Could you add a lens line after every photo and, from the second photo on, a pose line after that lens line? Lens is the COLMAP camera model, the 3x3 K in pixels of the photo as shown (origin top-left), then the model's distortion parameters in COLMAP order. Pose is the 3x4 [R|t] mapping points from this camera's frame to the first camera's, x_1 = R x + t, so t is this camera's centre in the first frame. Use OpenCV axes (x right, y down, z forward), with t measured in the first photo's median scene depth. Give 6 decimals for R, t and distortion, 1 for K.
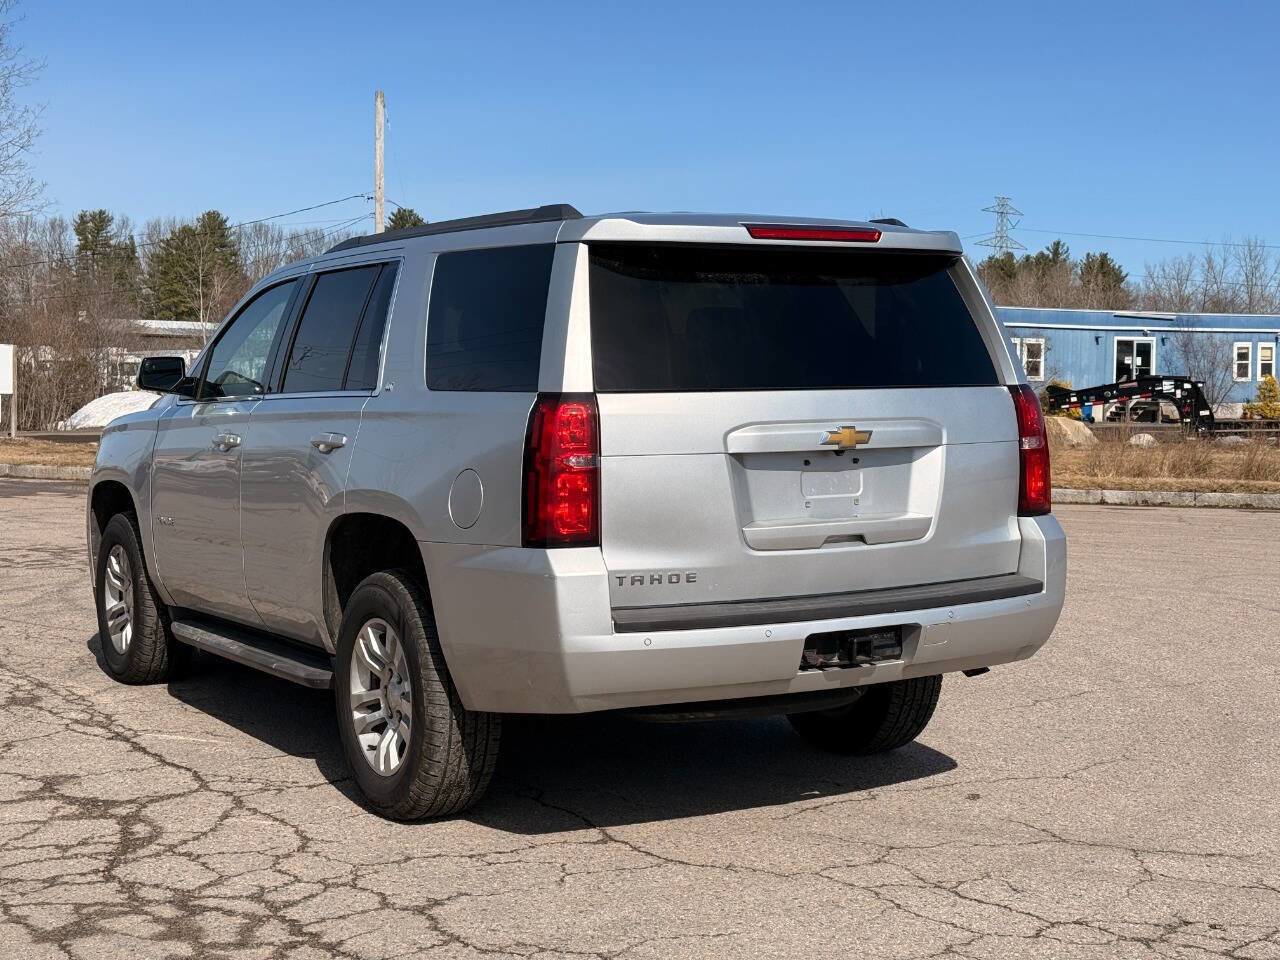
lens RADIAL K [[1744.0, 0, 634.9], [0, 1744.0, 486.7], [0, 0, 1]] dist [0.099929, 0.000000]
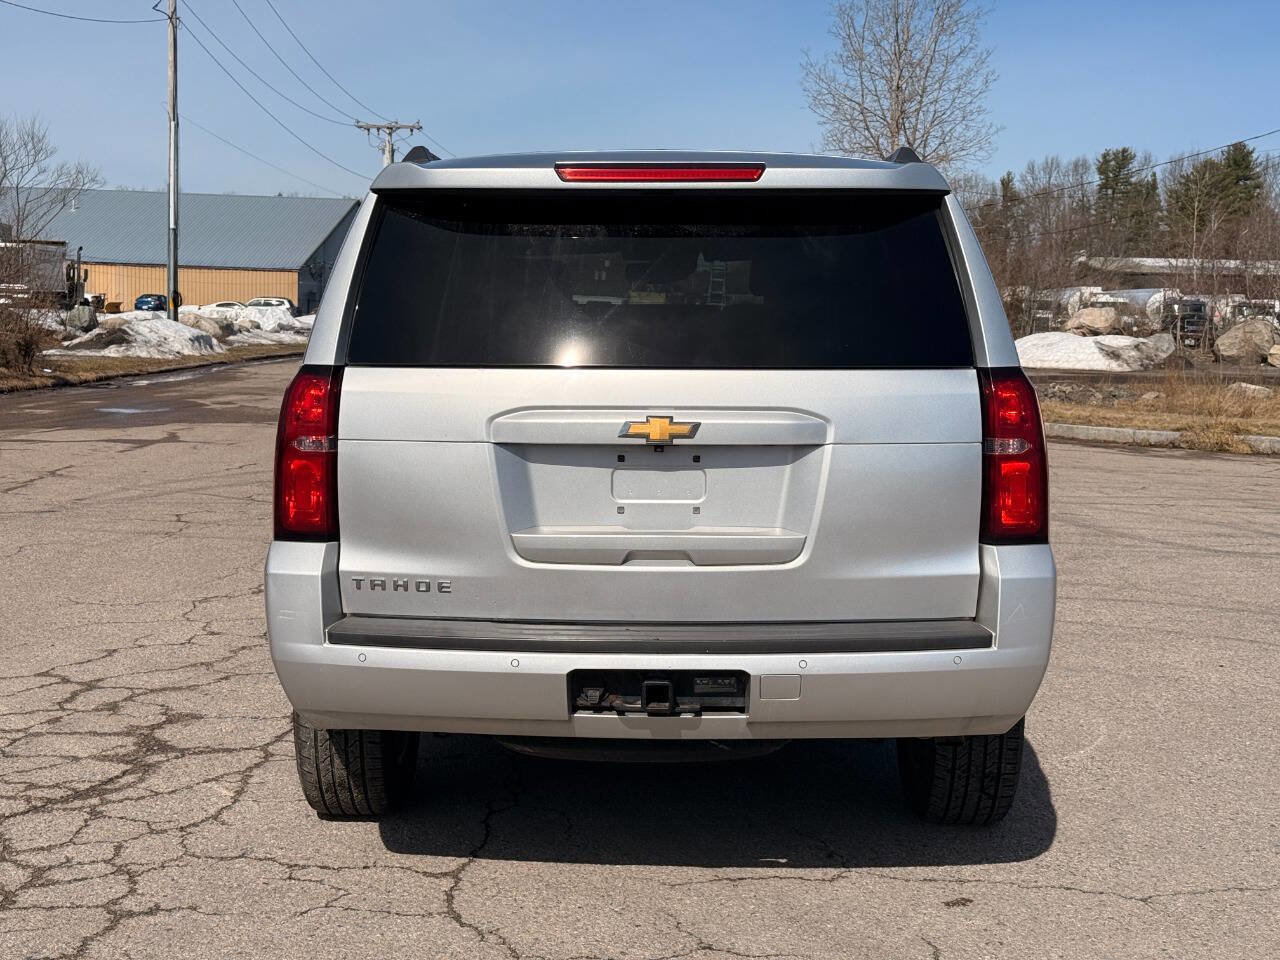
lens RADIAL K [[1744.0, 0, 632.2], [0, 1744.0, 485.2], [0, 0, 1]] dist [0.099929, 0.000000]
pose [[0.848611, 0.063381, -0.525207, 0.526415], [-0.045236, 0.997855, 0.047328, -0.039681], [0.527079, -0.016405, 0.849658, 0.312717]]
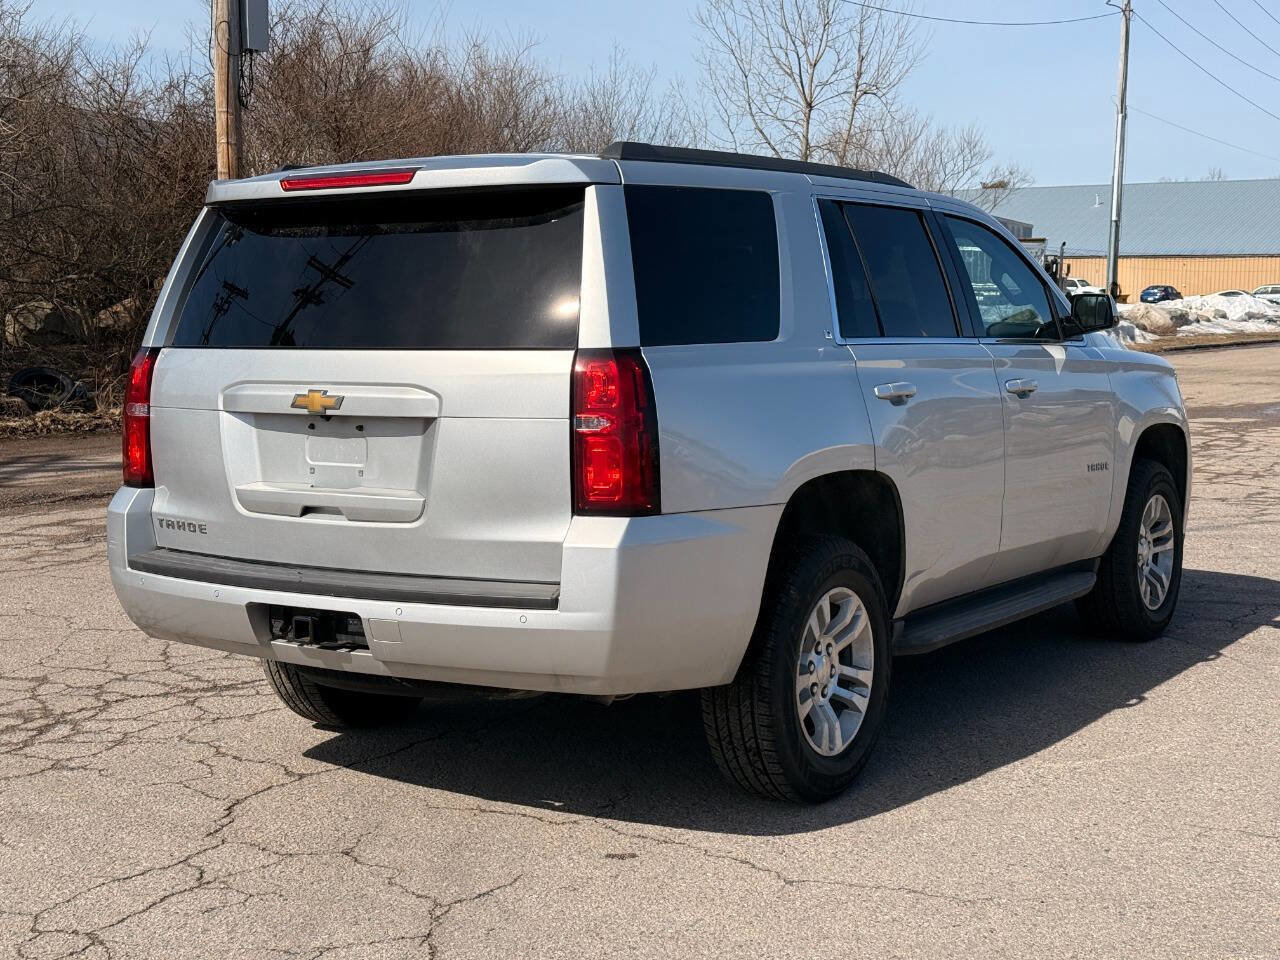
lens RADIAL K [[1744.0, 0, 641.8], [0, 1744.0, 477.0], [0, 0, 1]] dist [0.099929, 0.000000]
pose [[0.447363, 0.088121, -0.890000, 1.020046], [-0.050138, 0.996040, 0.073418, -0.064653], [0.892946, 0.011779, 0.450010, 0.729206]]
